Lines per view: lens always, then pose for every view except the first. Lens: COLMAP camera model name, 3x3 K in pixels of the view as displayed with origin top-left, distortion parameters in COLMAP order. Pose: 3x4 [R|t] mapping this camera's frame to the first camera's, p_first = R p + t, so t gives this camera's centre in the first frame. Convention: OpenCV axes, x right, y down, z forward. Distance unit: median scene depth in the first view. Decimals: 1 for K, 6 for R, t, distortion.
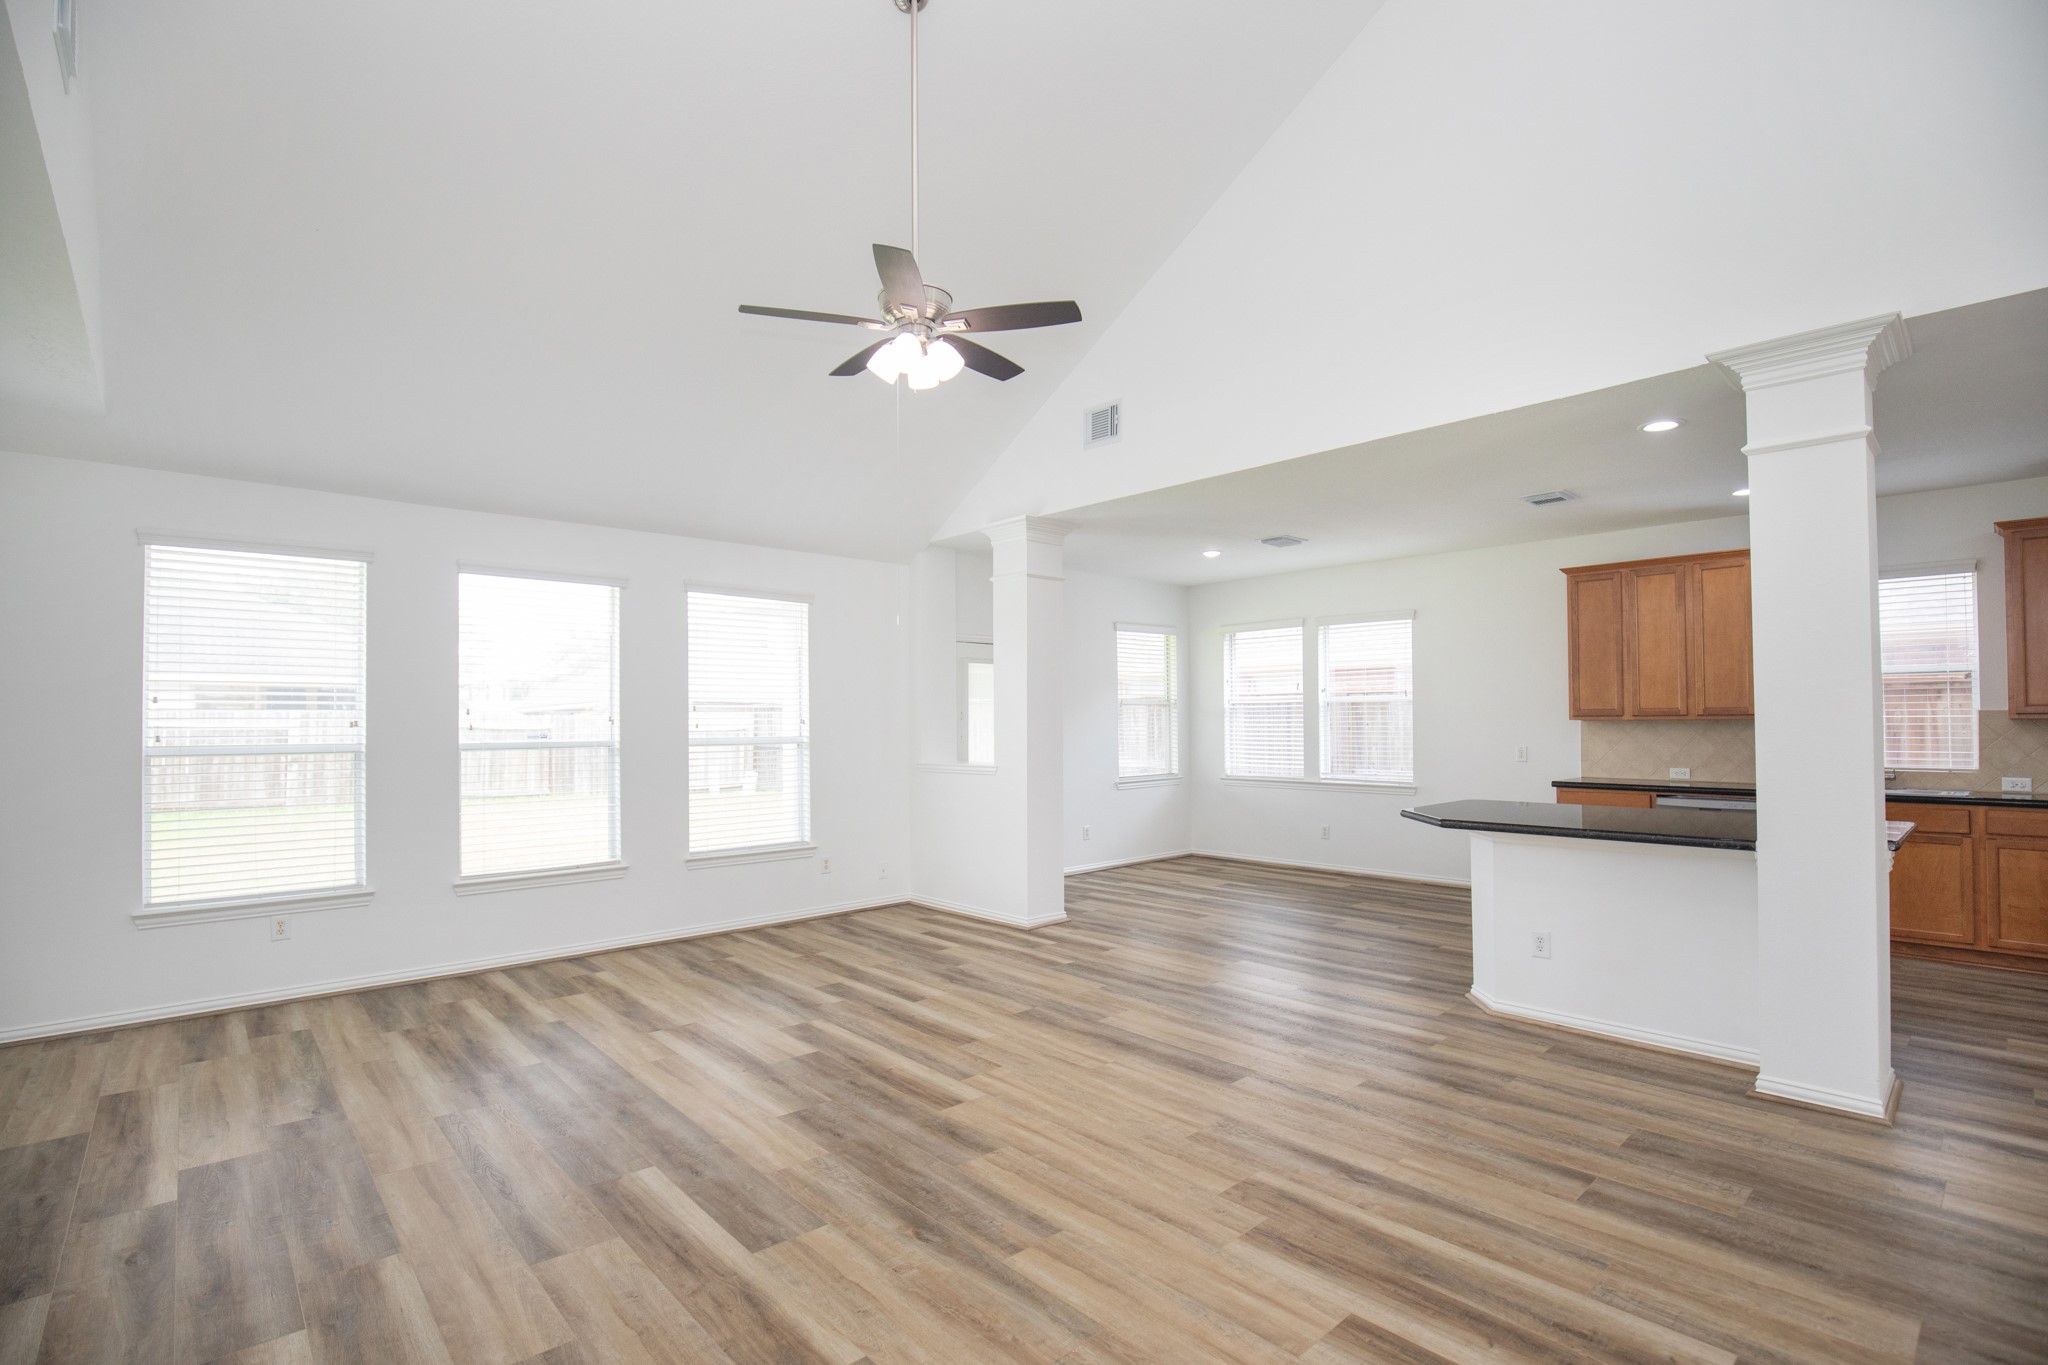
lens RADIAL K [[948.9, 0, 1021.6], [0, 948.9, 701.2], [0, 0, 1]] dist [-0.035996, 0.007812]
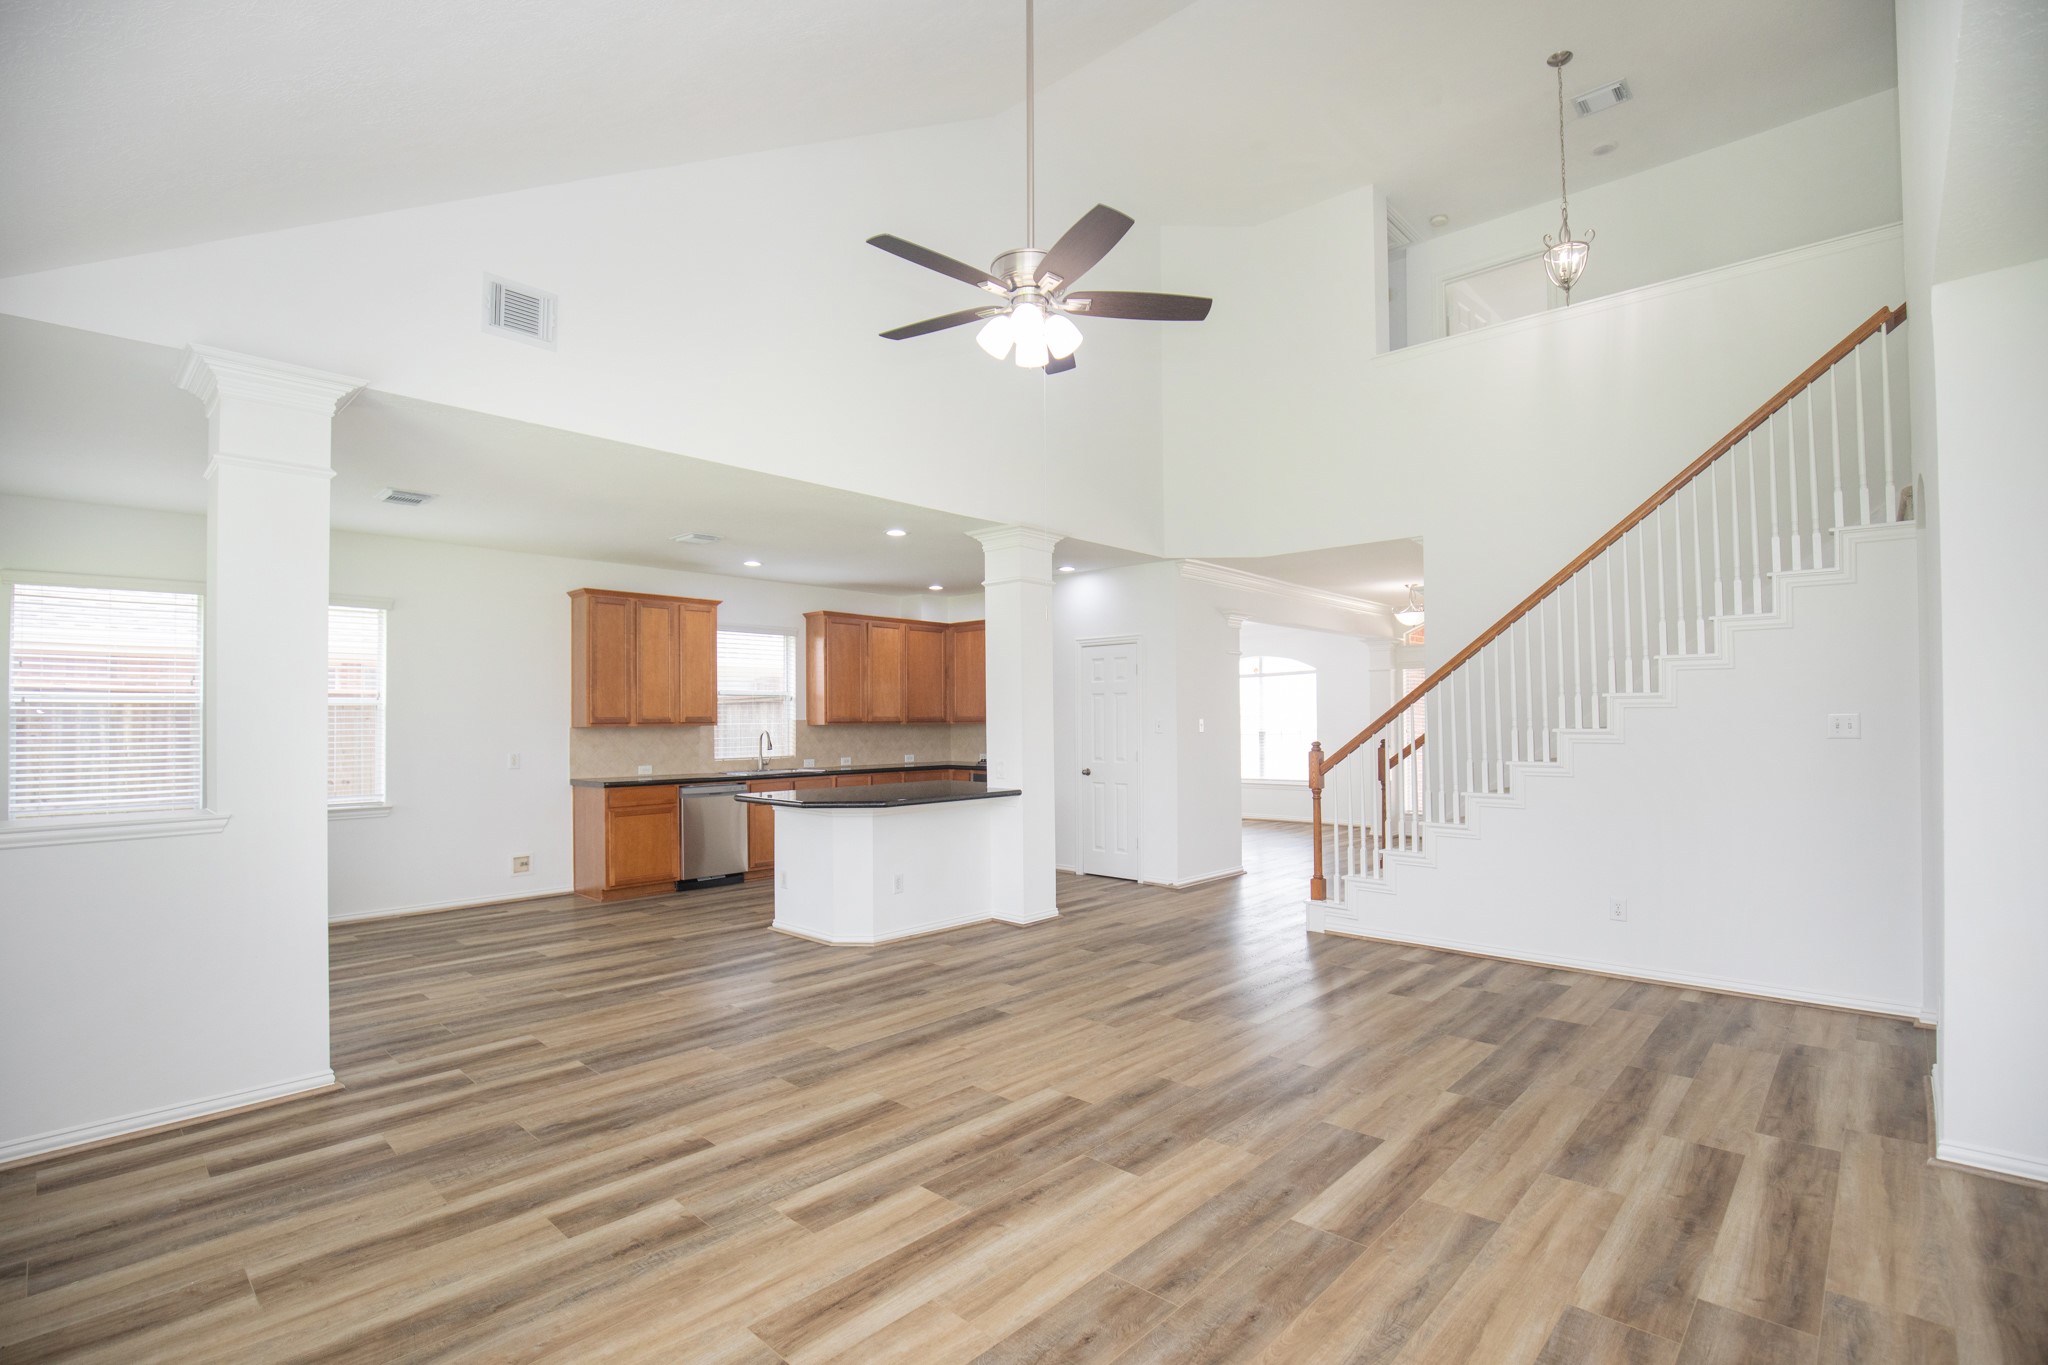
lens RADIAL K [[948.9, 0, 1021.6], [0, 948.9, 701.2], [0, 0, 1]] dist [-0.035996, 0.007812]
pose [[-0.082361, 0.025827, 0.996268, -0.889499], [-0.014404, 0.999529, -0.027102, 0.020043], [-0.996498, -0.016583, -0.081950, 0.932097]]
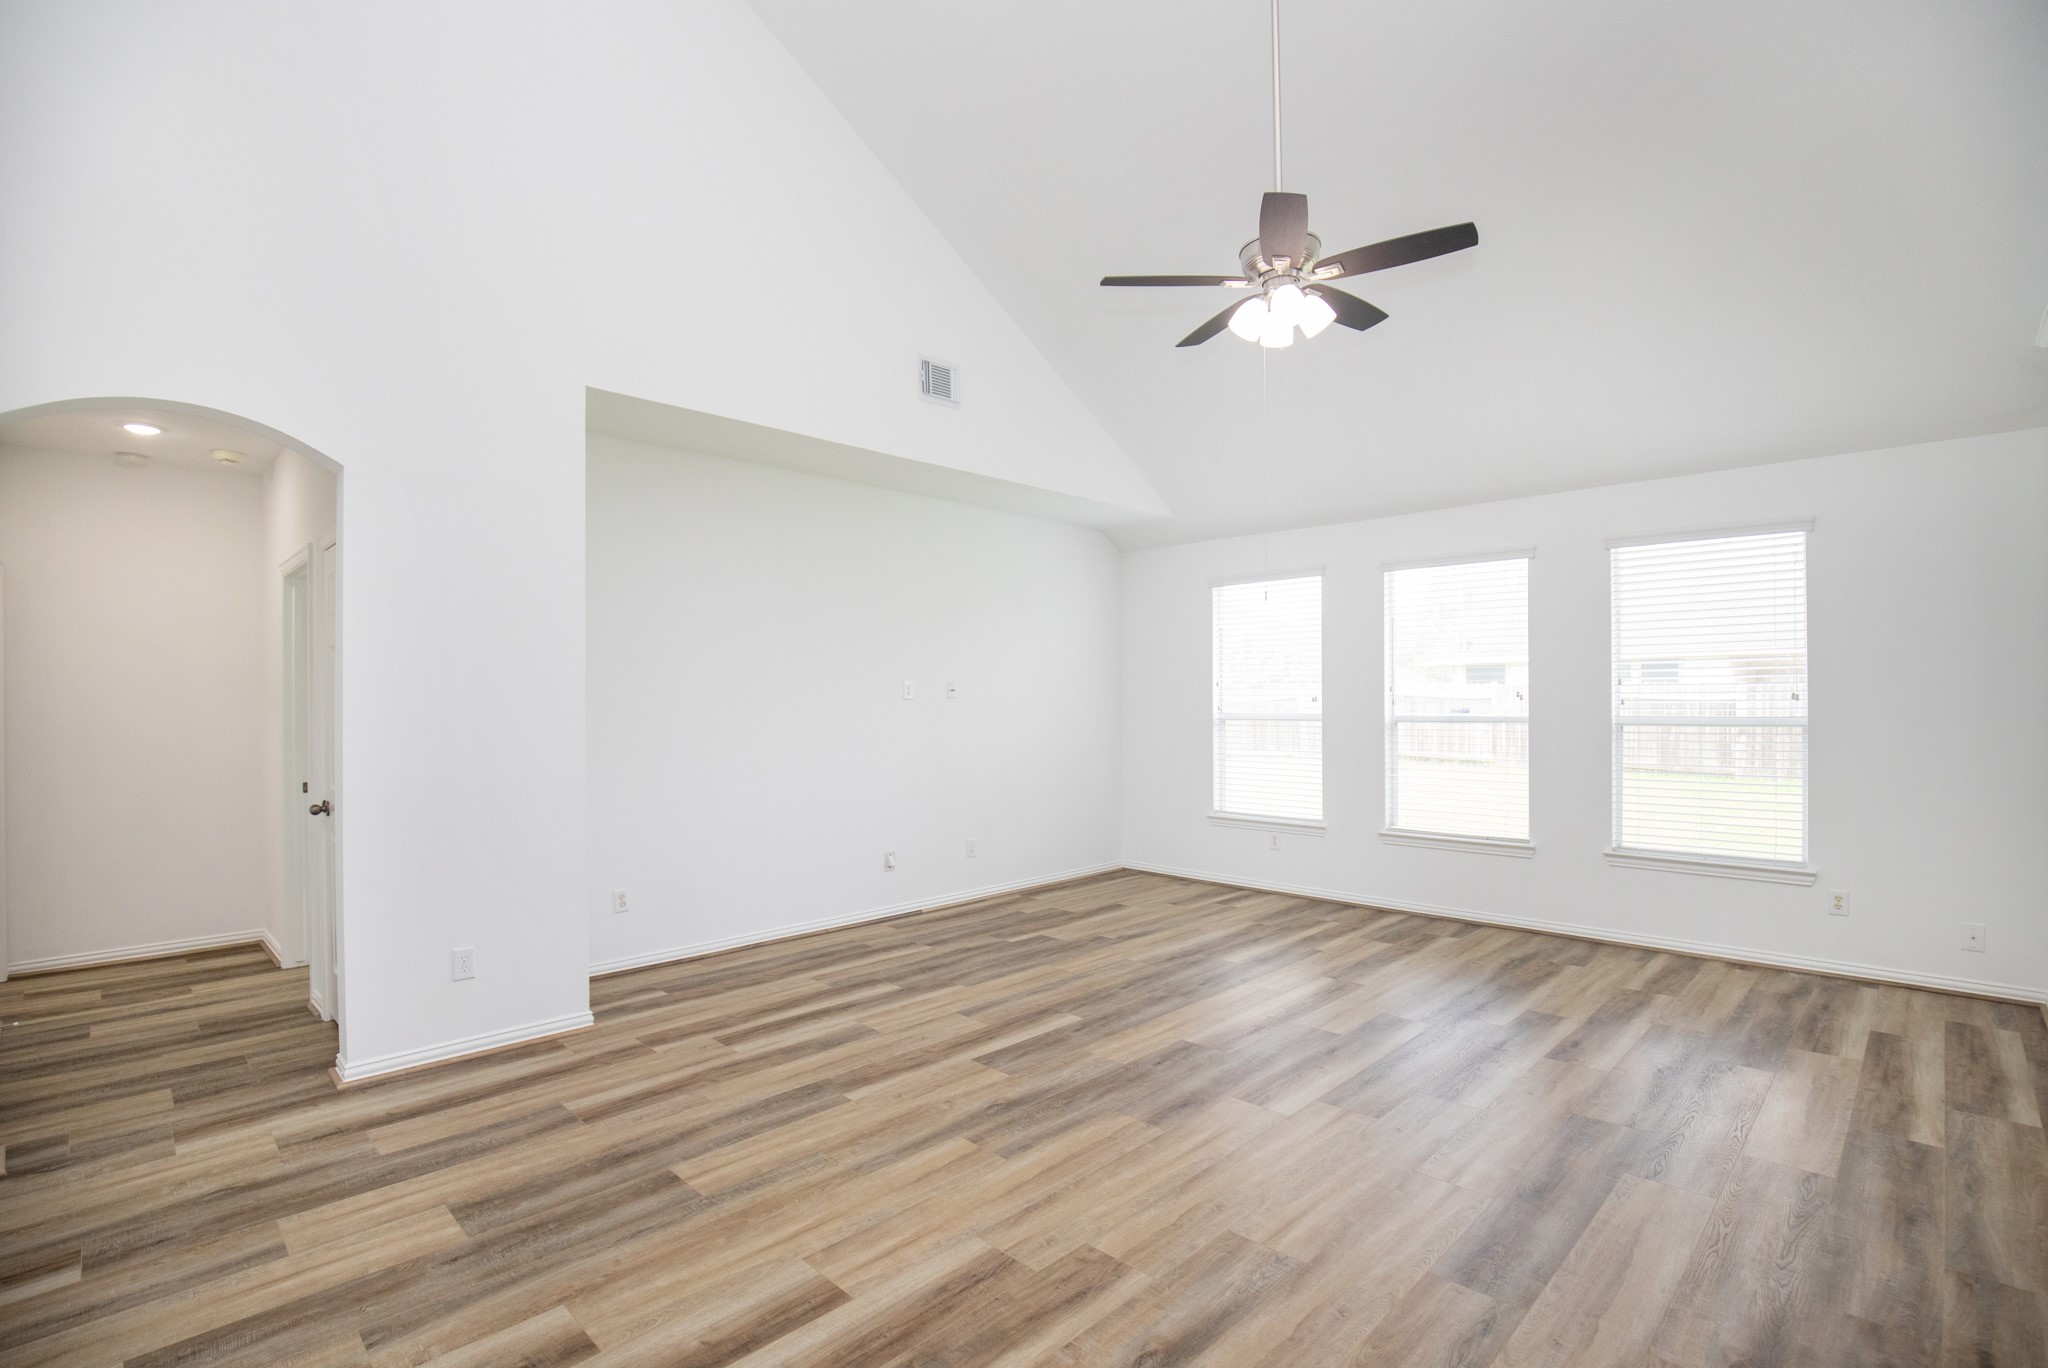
lens RADIAL K [[946.0, 0, 1024.1], [0, 946.0, 702.0], [0, 0, 1]] dist [-0.024941, 0.000866]
pose [[0.054089, 0.007143, -0.998511, 0.702374], [0.026370, 0.999615, 0.008579, 0.006412], [0.998188, -0.026795, 0.053880, 0.590873]]
